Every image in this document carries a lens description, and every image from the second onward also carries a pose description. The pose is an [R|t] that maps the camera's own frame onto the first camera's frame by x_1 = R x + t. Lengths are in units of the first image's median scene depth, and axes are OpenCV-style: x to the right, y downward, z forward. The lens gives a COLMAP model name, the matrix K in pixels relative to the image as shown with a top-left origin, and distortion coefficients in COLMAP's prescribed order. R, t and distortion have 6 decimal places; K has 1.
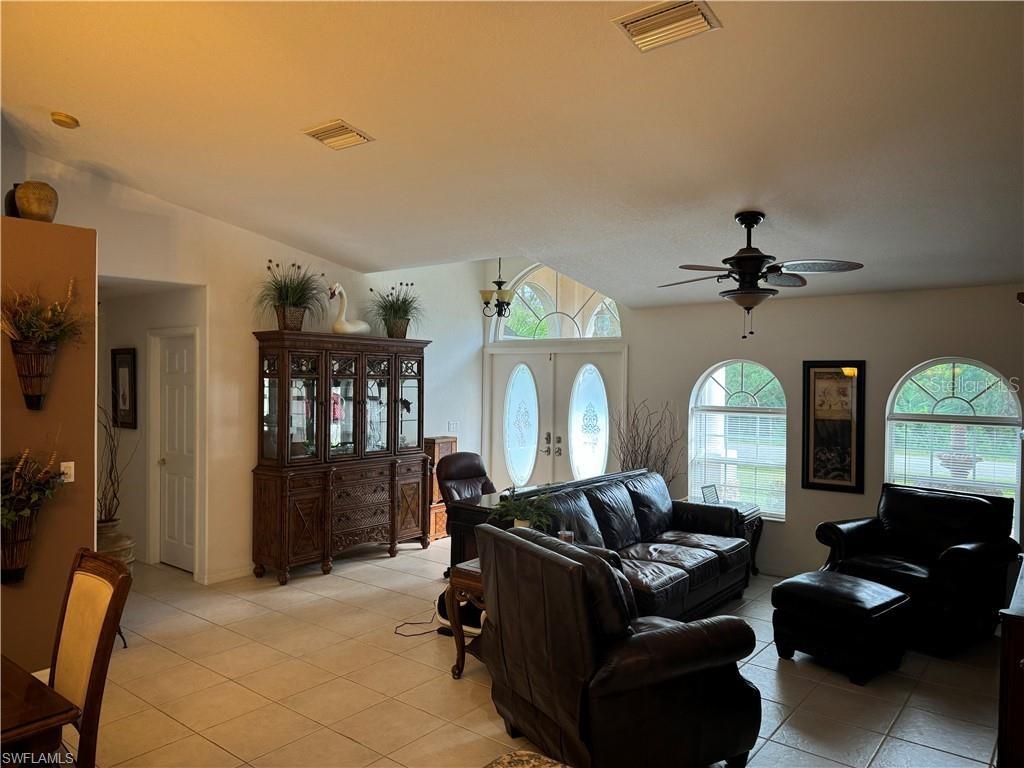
lens RADIAL K [[722.2, 0, 510.9], [0, 722.2, 377.5], [0, 0, 1]] dist [0.065947, -0.083770]
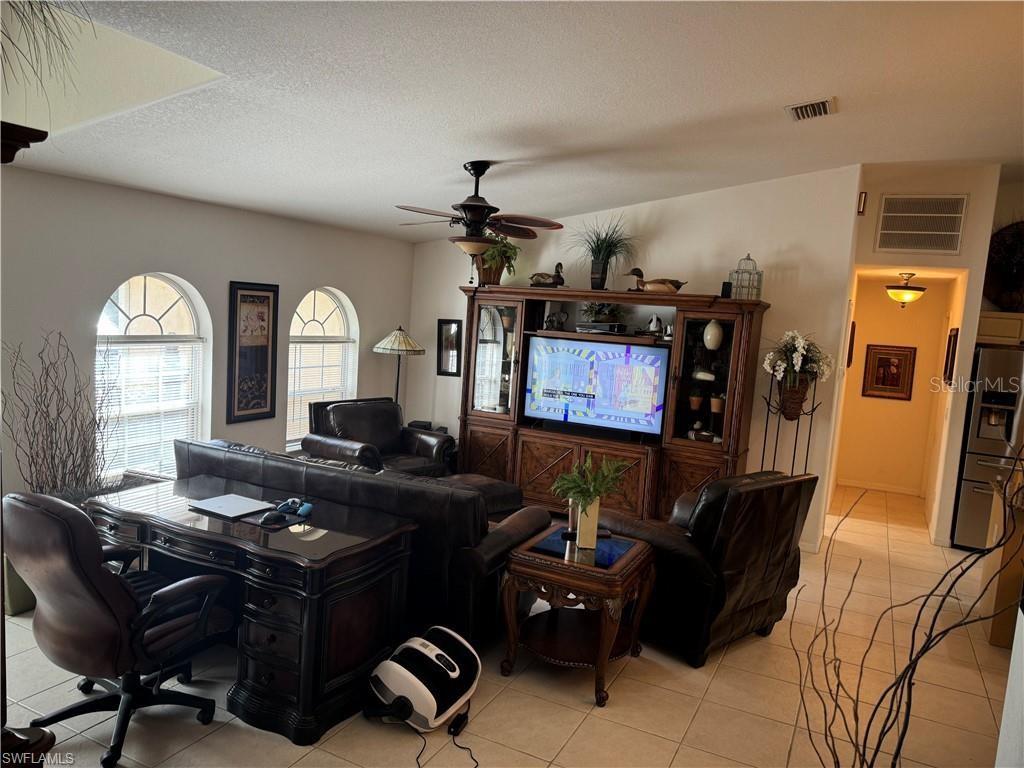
lens RADIAL K [[722.2, 0, 509.9], [0, 722.2, 391.9], [0, 0, 1]] dist [0.065947, -0.083770]
pose [[-0.213295, -0.135523, 0.967543, -0.542059], [-0.068826, 0.989956, 0.123490, -0.022230], [-0.974561, -0.040252, -0.220480, 0.873960]]
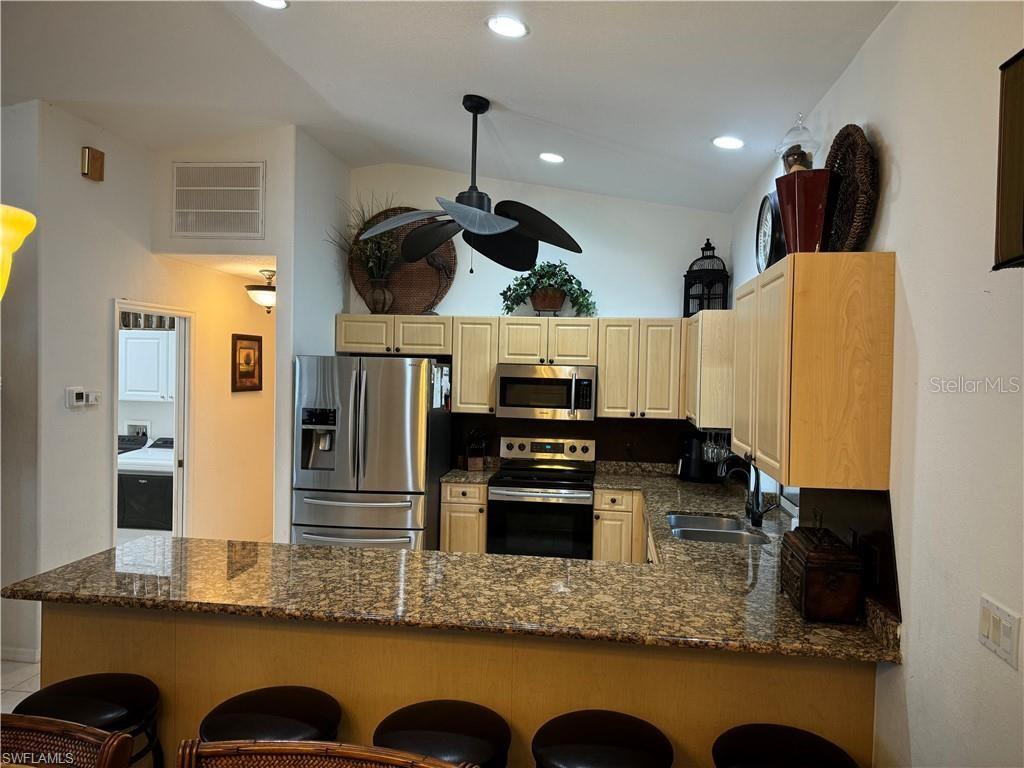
lens RADIAL K [[722.2, 0, 524.5], [0, 722.2, 387.7], [0, 0, 1]] dist [0.065947, -0.083770]
pose [[-0.528222, -0.047162, 0.847796, -0.499283], [-0.025637, 0.998887, 0.039593, -0.004589], [-0.848719, -0.000821, -0.528843, 0.230392]]
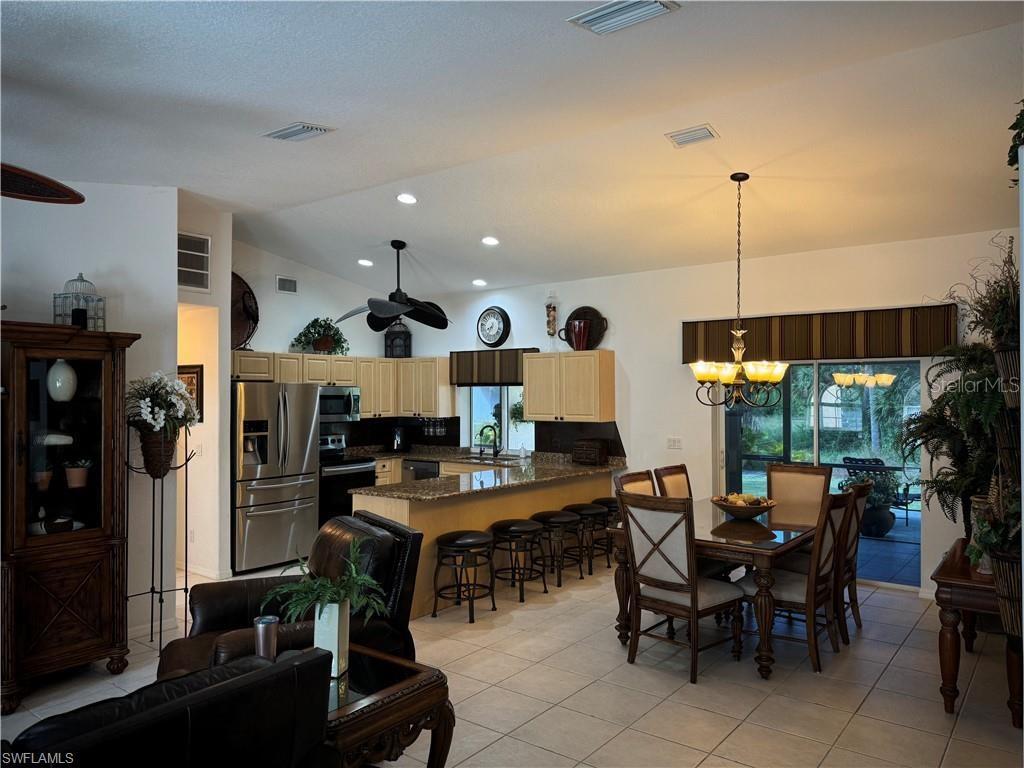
lens RADIAL K [[722.2, 0, 531.2], [0, 722.2, 387.0], [0, 0, 1]] dist [0.065947, -0.083770]
pose [[-0.999014, -0.009314, -0.043408, -0.085375], [-0.009016, 0.999934, -0.007052, 0.008736], [0.043471, -0.006654, -0.999033, 1.109922]]
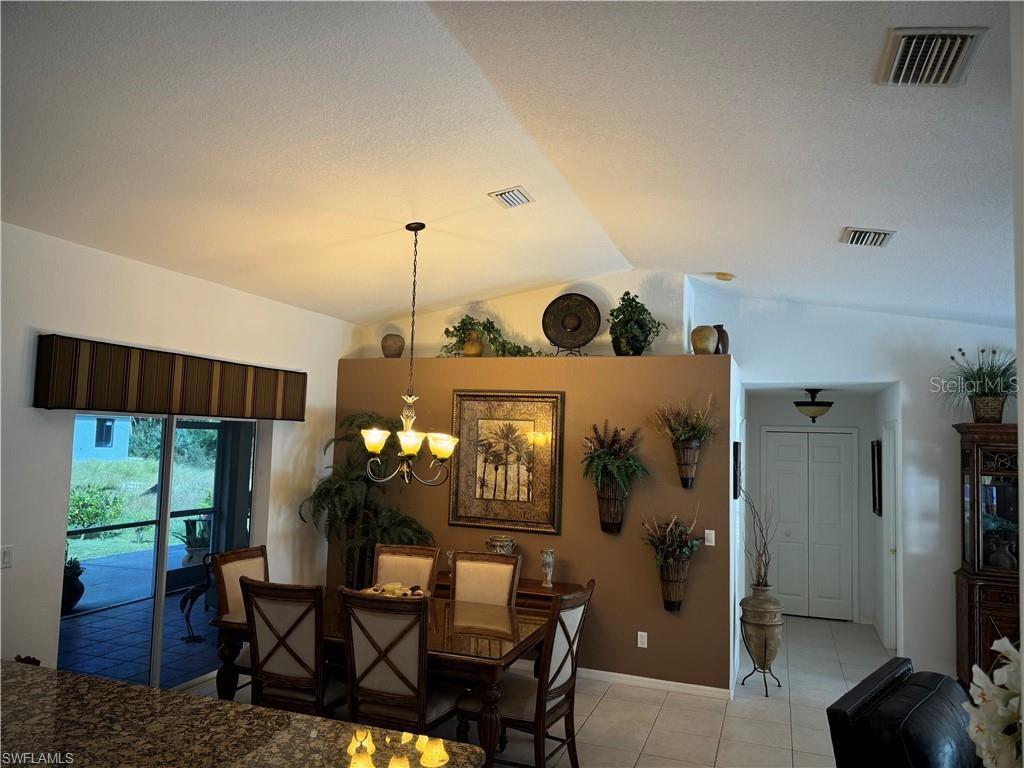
lens RADIAL K [[722.2, 0, 517.7], [0, 722.2, 385.0], [0, 0, 1]] dist [0.065947, -0.083770]
pose [[0.328248, -0.067787, -0.942156, 0.363789], [-0.029621, 0.996192, -0.081995, -0.018909], [0.944127, 0.054822, 0.324991, 0.150268]]
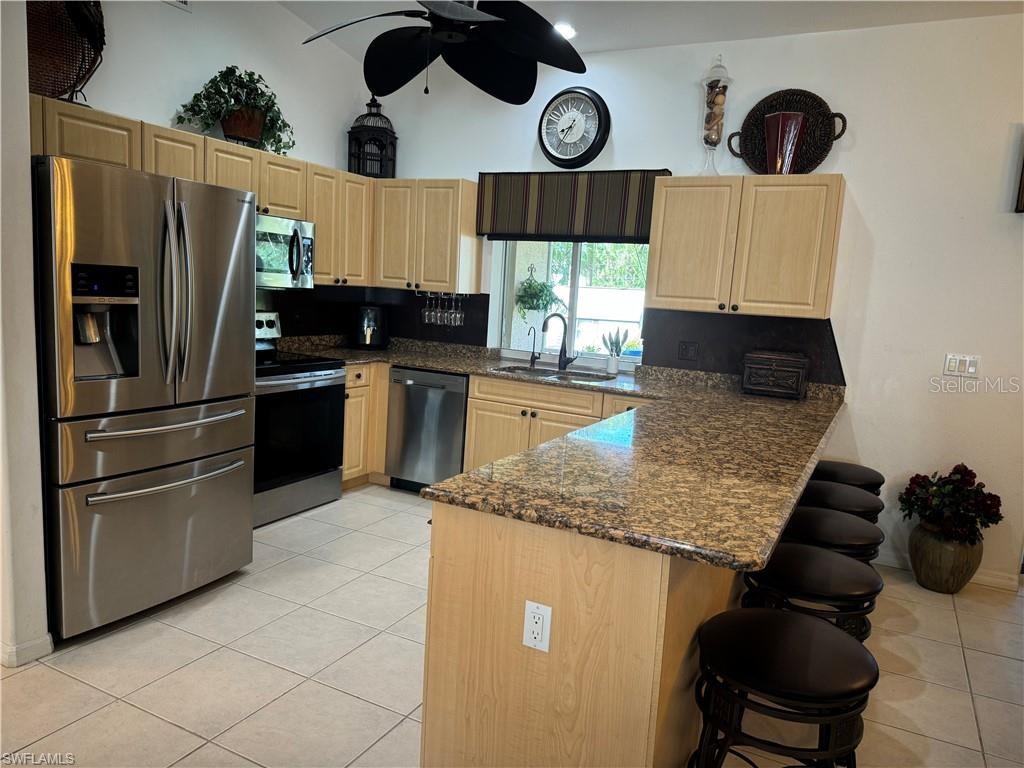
lens RADIAL K [[722.2, 0, 516.7], [0, 722.2, 394.6], [0, 0, 1]] dist [0.065947, -0.083770]
pose [[-0.976812, -0.041509, -0.210037, 0.131444], [-0.073731, 0.986237, 0.147990, 0.048447], [0.201003, 0.160045, -0.966428, 0.473489]]
